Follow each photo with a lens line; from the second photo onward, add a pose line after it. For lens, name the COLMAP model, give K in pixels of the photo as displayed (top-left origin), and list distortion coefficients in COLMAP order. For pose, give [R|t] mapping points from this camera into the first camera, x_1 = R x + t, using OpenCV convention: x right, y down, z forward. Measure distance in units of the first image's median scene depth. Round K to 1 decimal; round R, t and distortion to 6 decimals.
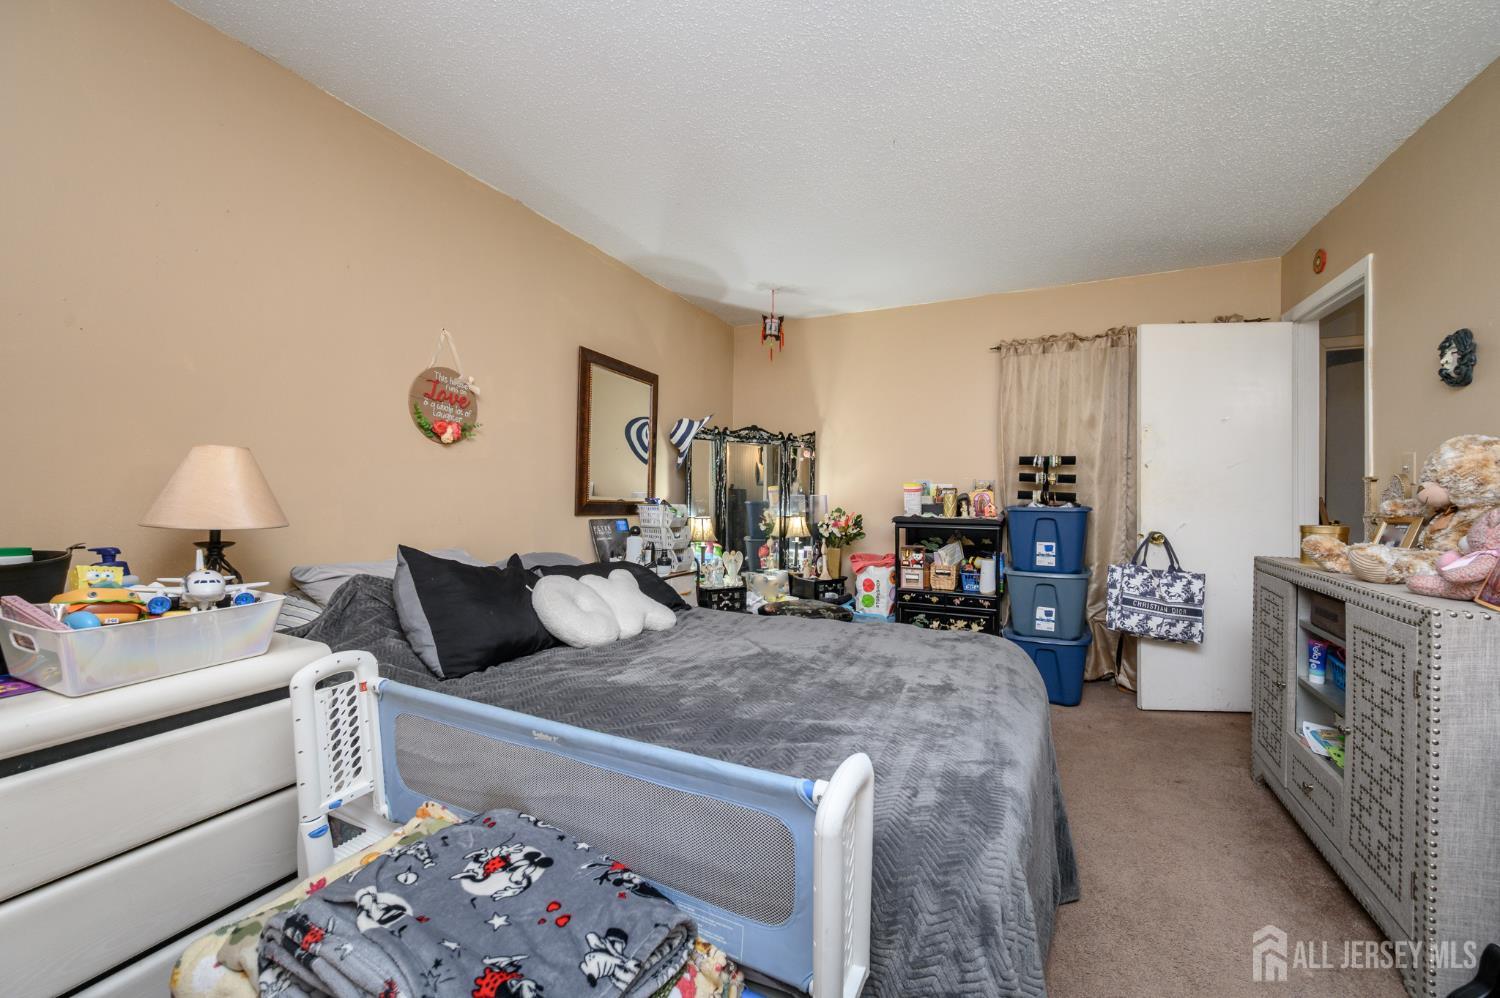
lens RADIAL K [[594.5, 0, 754.8], [0, 594.5, 489.1], [0, 0, 1]] dist [-0.001552, 0.000215]
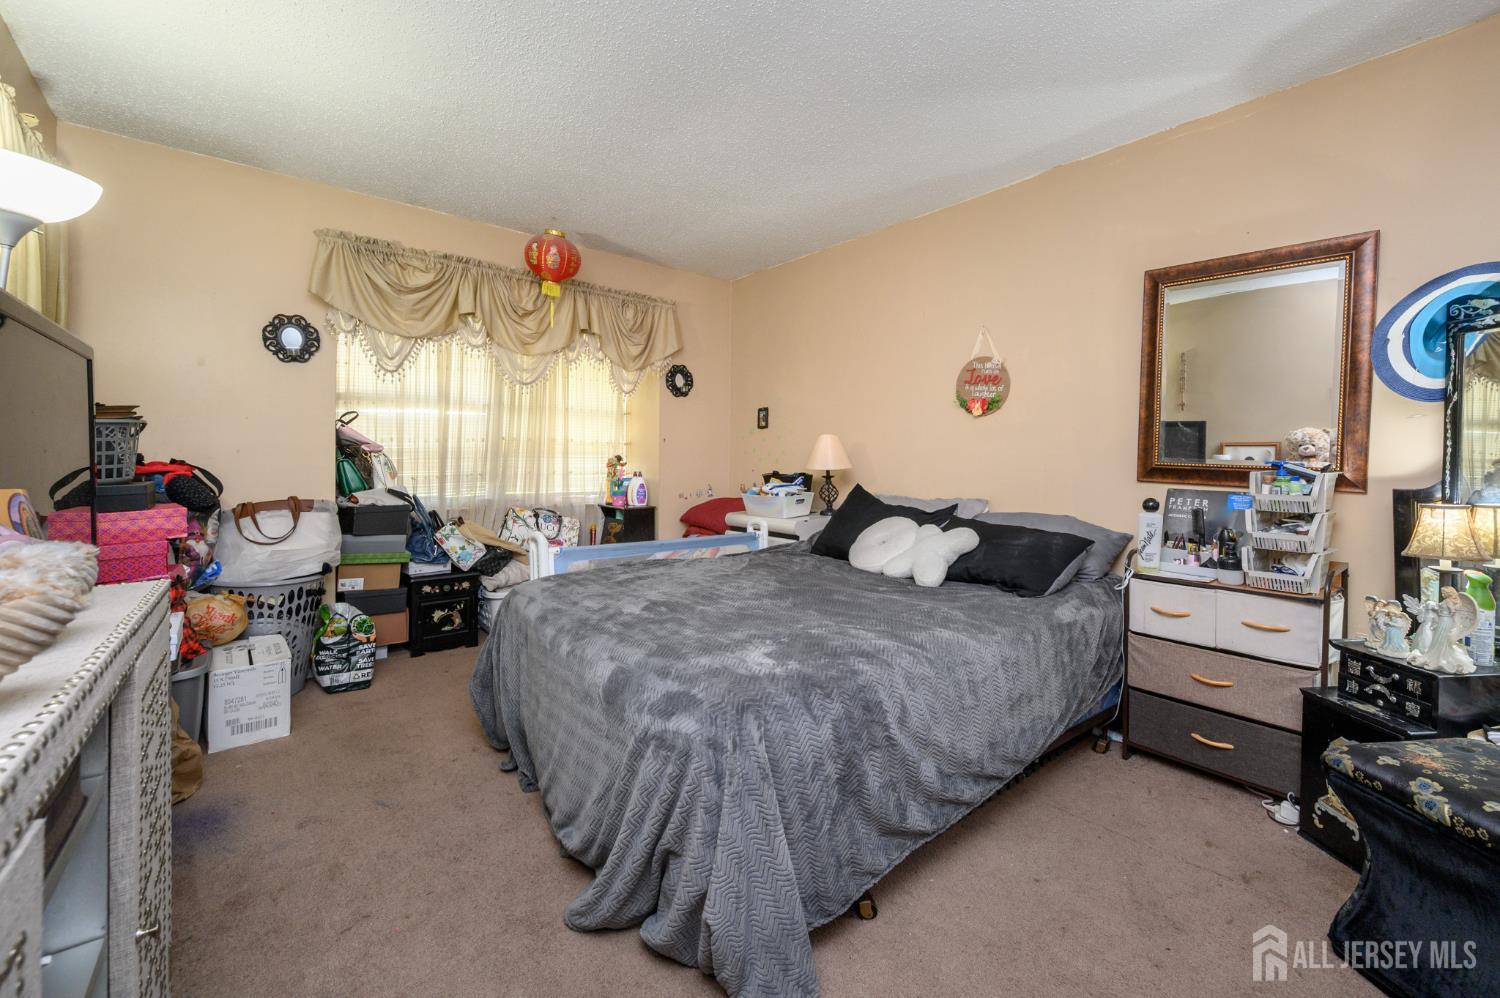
lens RADIAL K [[594.5, 0, 754.8], [0, 594.5, 489.1], [0, 0, 1]] dist [-0.001552, 0.000215]
pose [[-0.416585, 0.004727, -0.909085, 0.806504], [-0.032757, 0.999259, 0.020207, 0.065897], [0.908506, 0.038197, -0.416121, 1.068200]]
